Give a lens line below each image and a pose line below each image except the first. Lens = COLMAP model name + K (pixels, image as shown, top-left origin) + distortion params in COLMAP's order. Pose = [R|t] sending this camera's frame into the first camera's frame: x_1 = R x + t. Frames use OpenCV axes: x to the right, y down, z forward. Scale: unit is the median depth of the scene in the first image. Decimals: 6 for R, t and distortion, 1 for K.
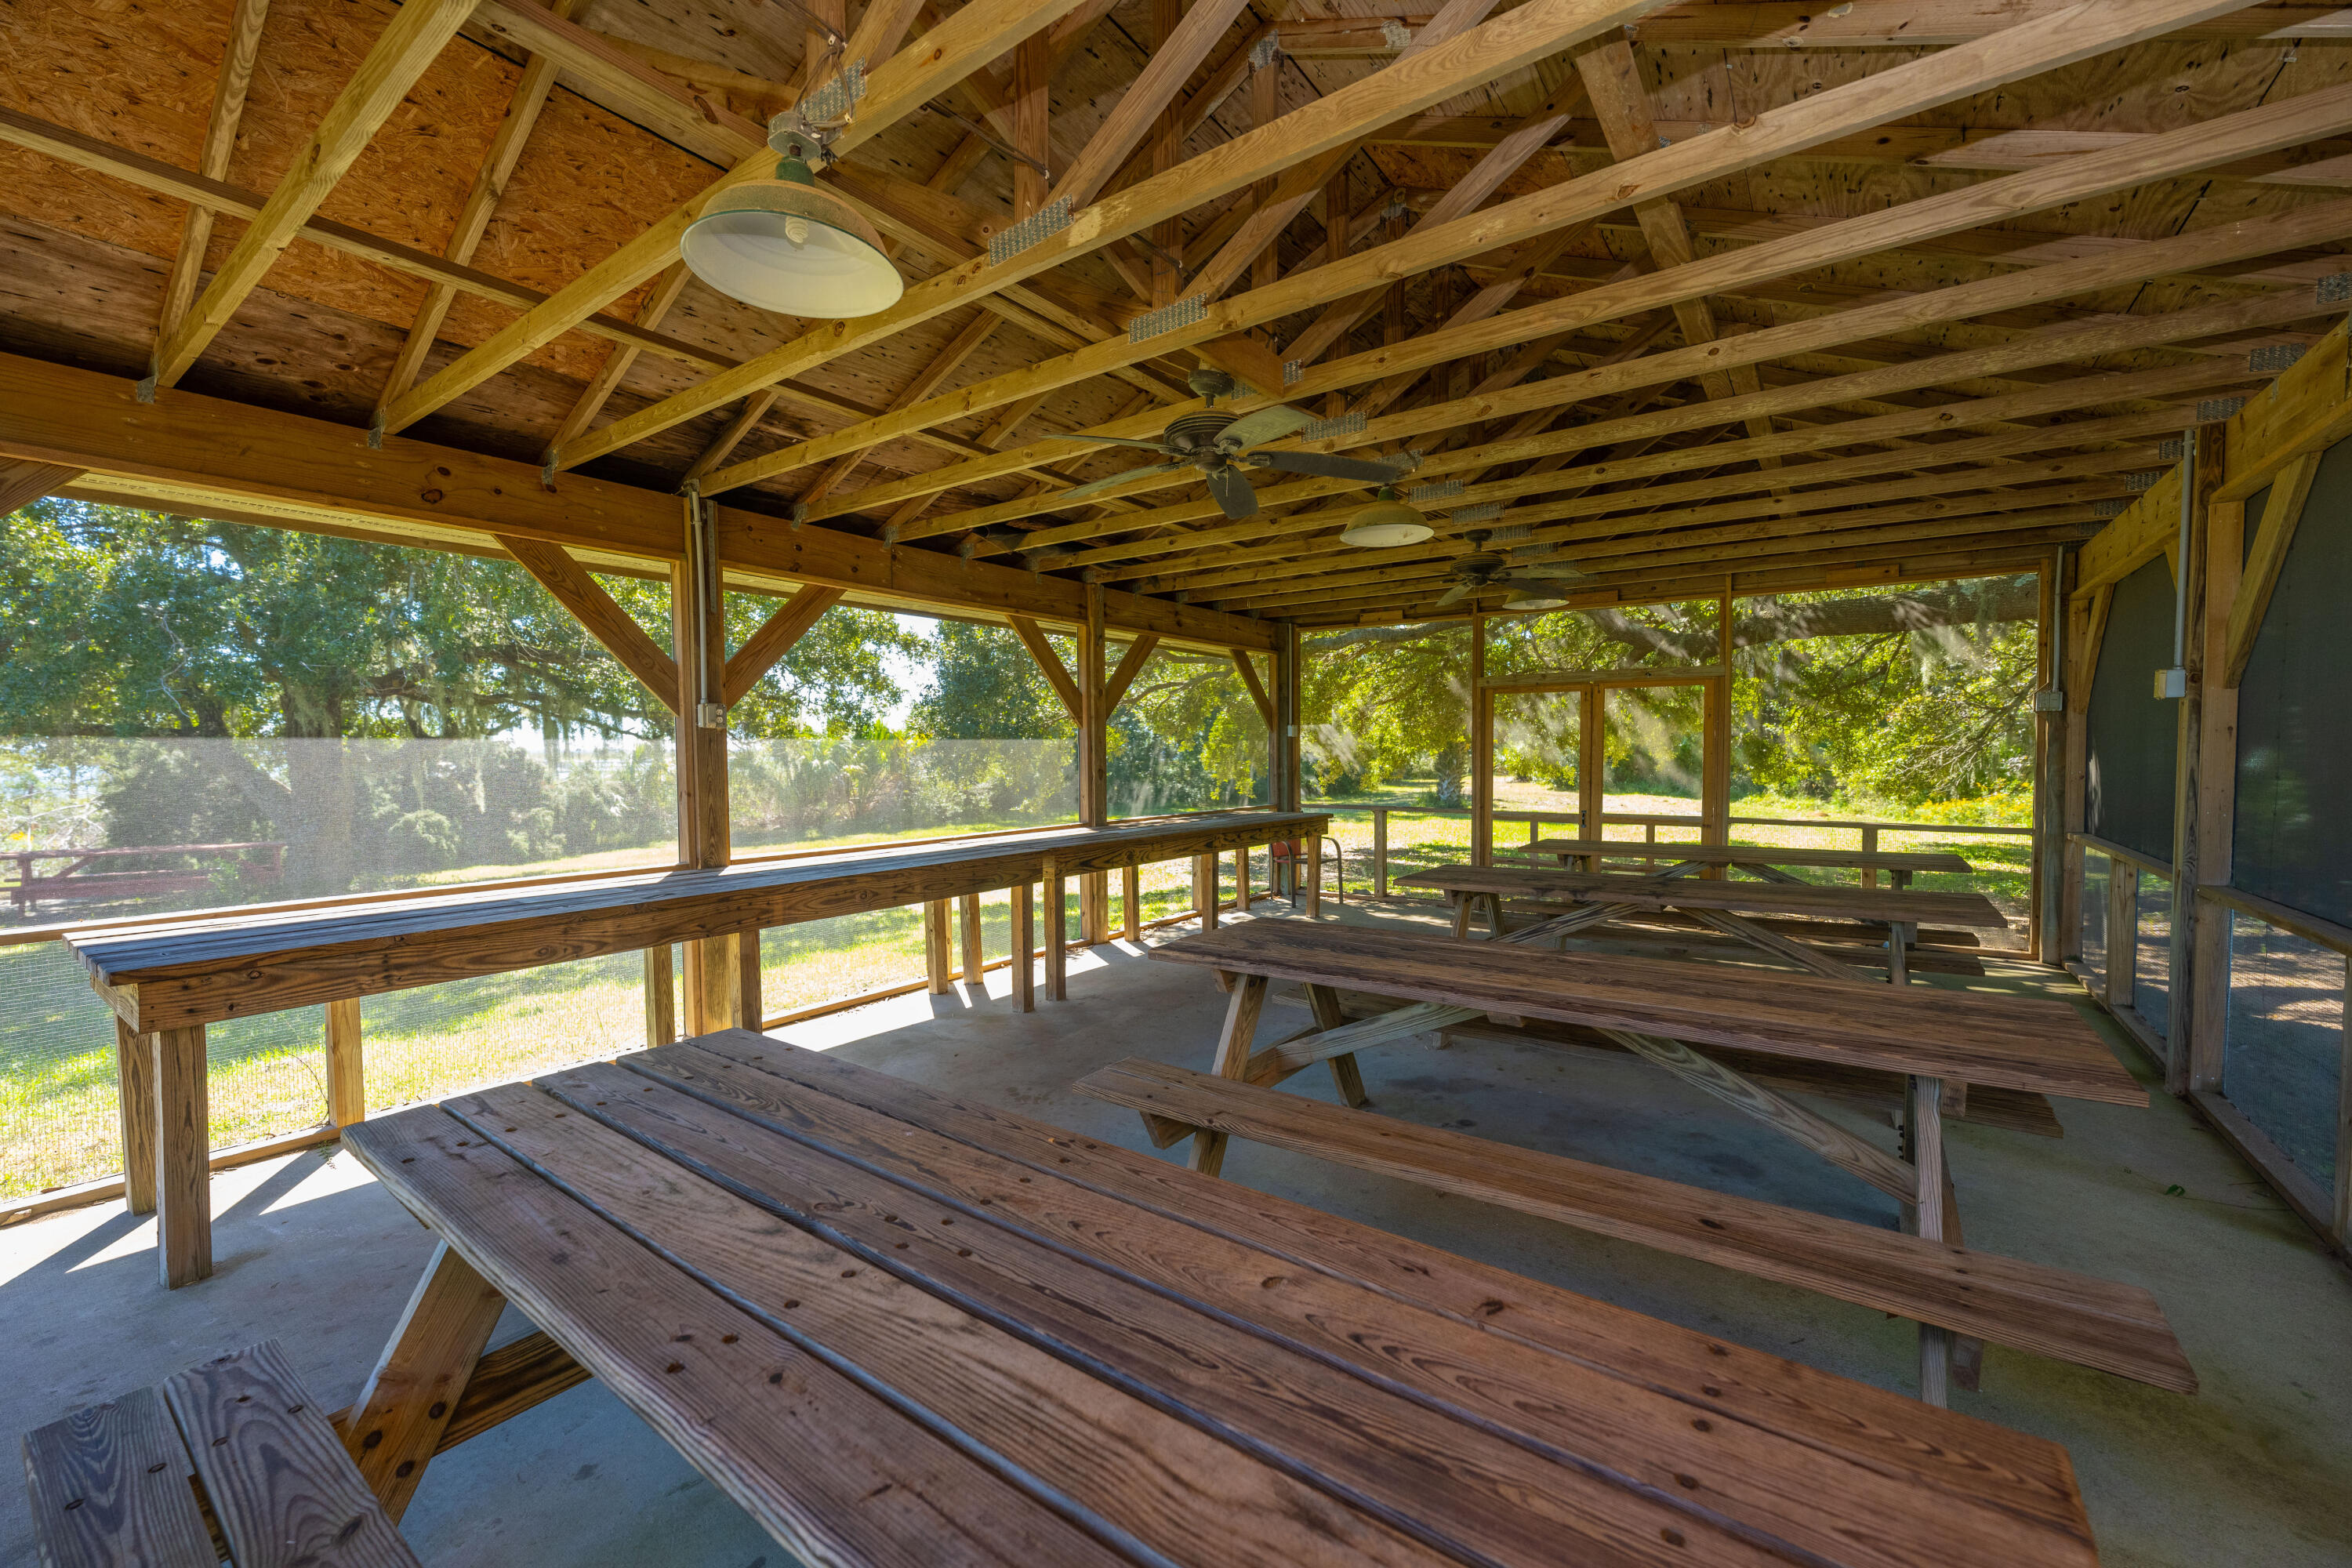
lens RADIAL K [[930.0, 0, 1172.6], [0, 930.0, 783.4], [0, 0, 1]] dist [-0.000369, 0.000046]
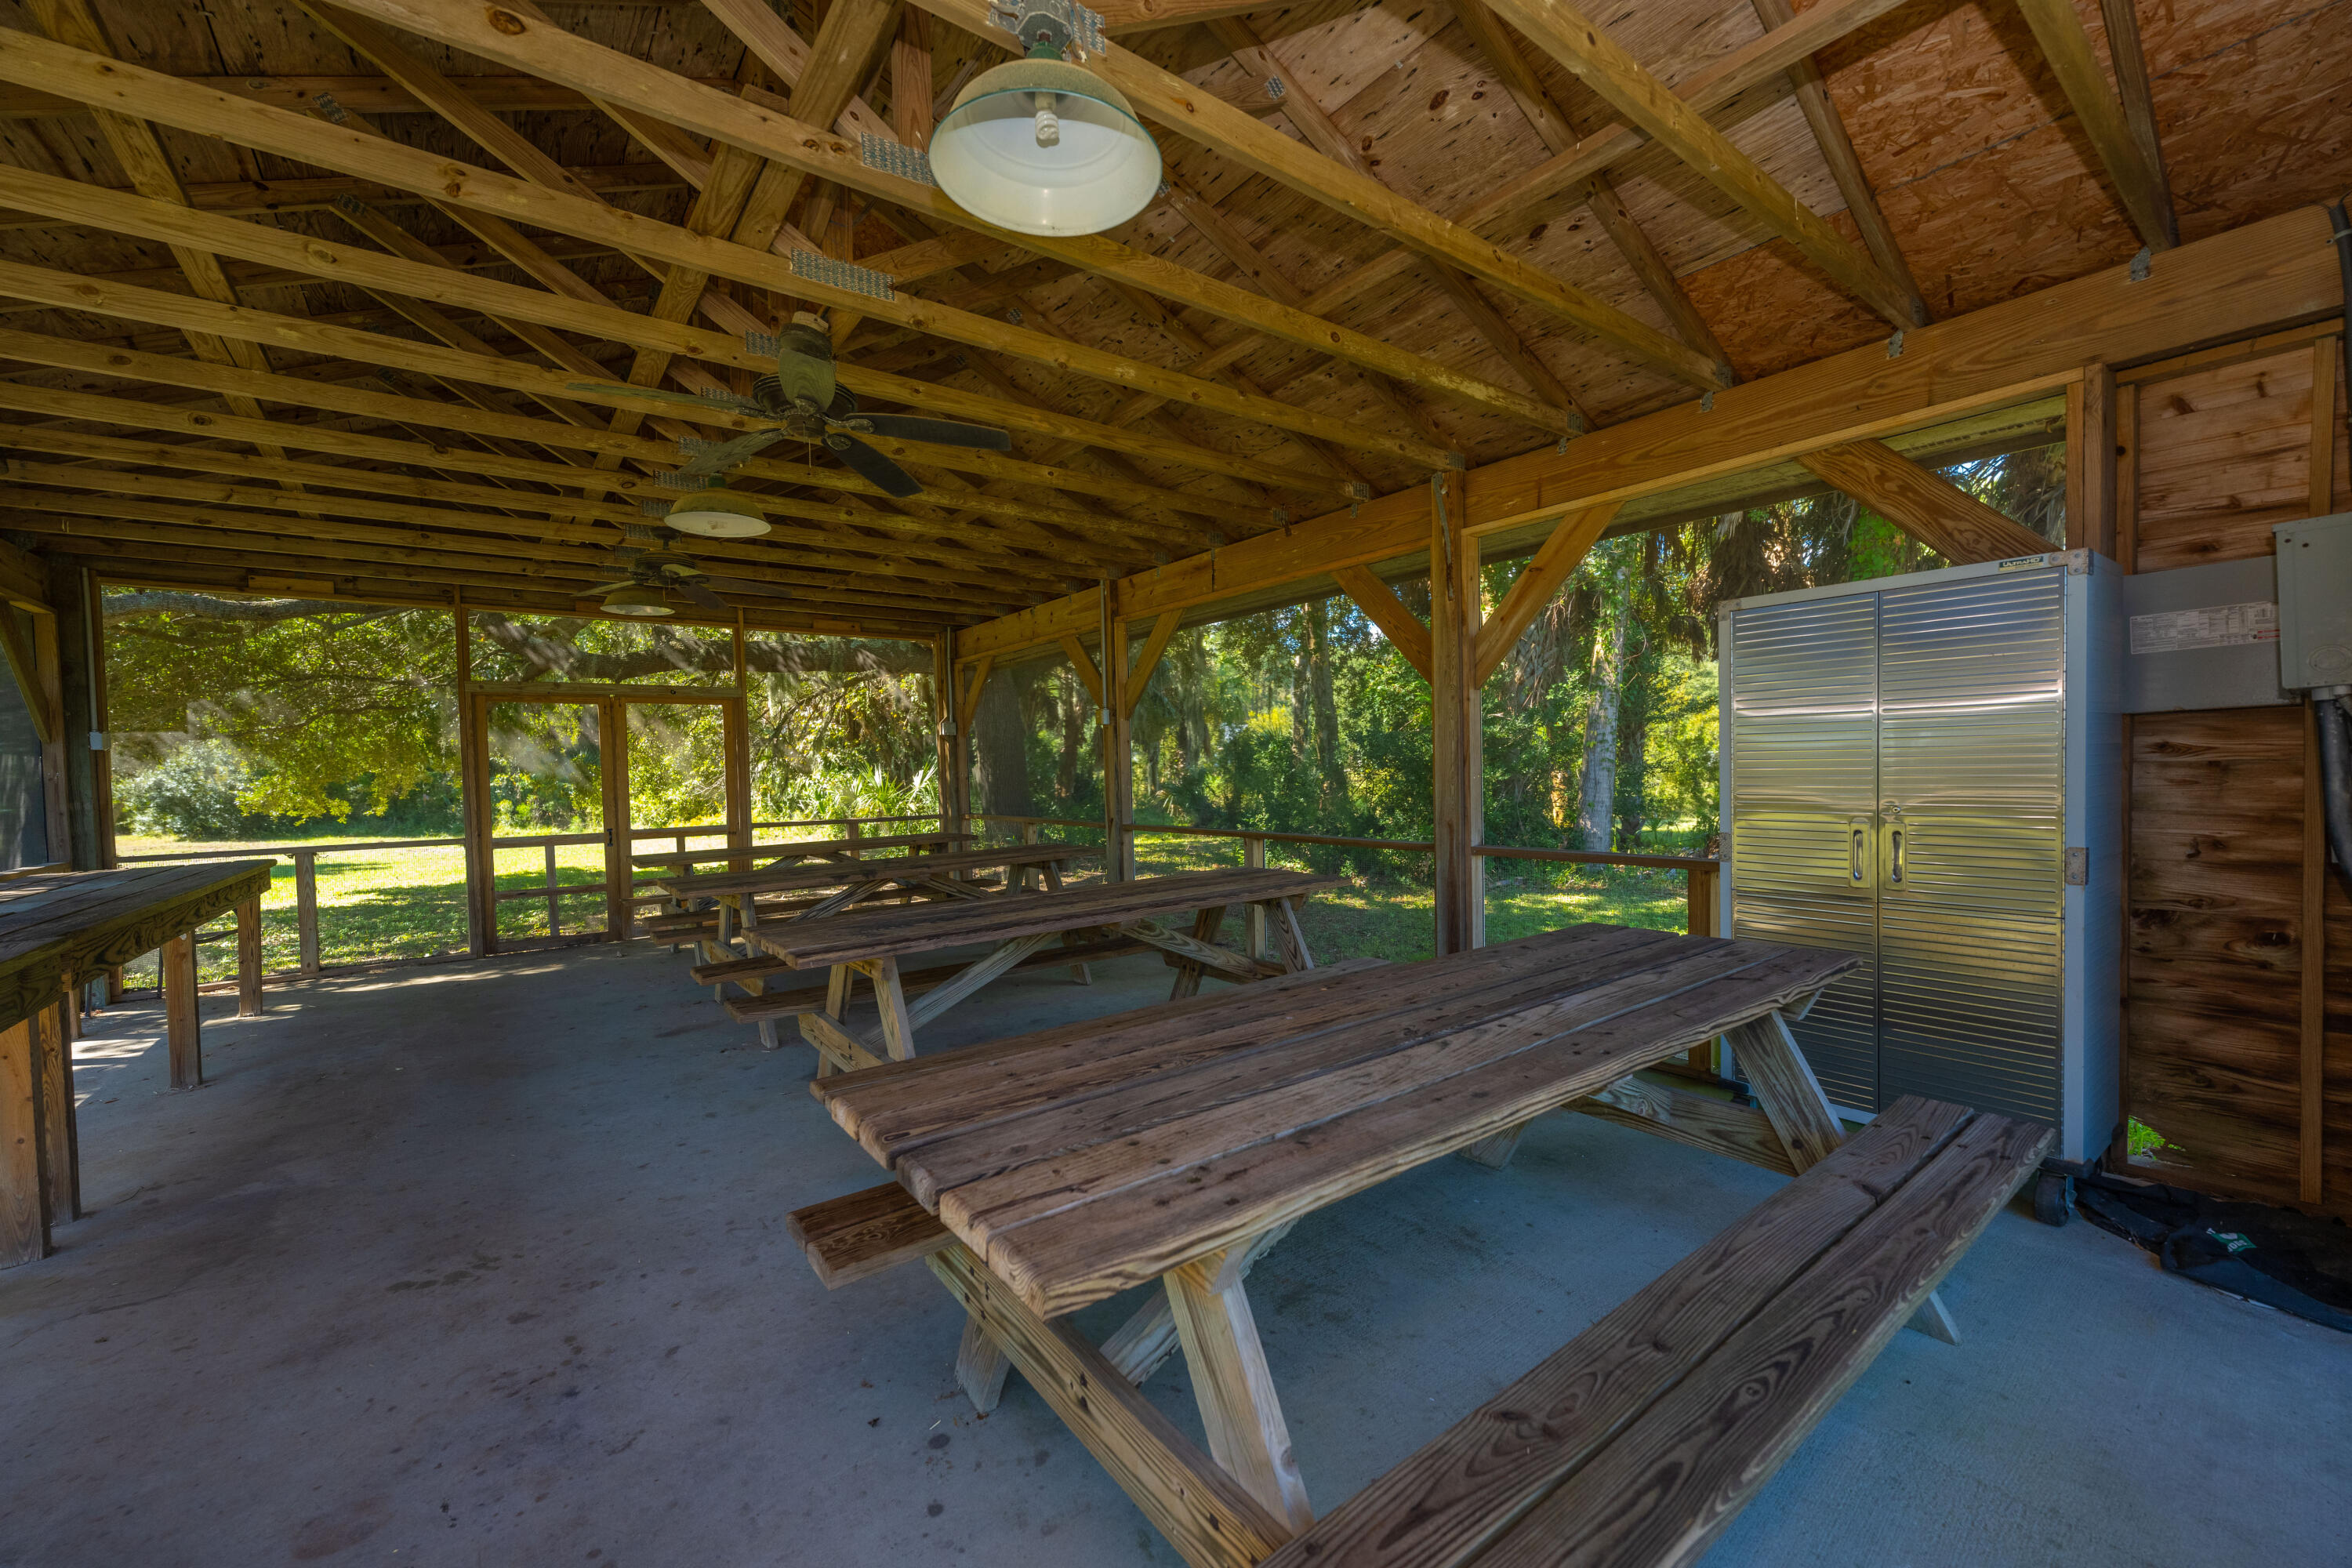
lens RADIAL K [[930.0, 0, 1173.9], [0, 930.0, 789.9], [0, 0, 1]] dist [-0.000369, 0.000046]
pose [[0.294629, -0.027635, 0.955212, -1.384145], [0.055800, 0.998374, 0.011673, 0.050694], [-0.953981, 0.049861, 0.295692, 0.714701]]
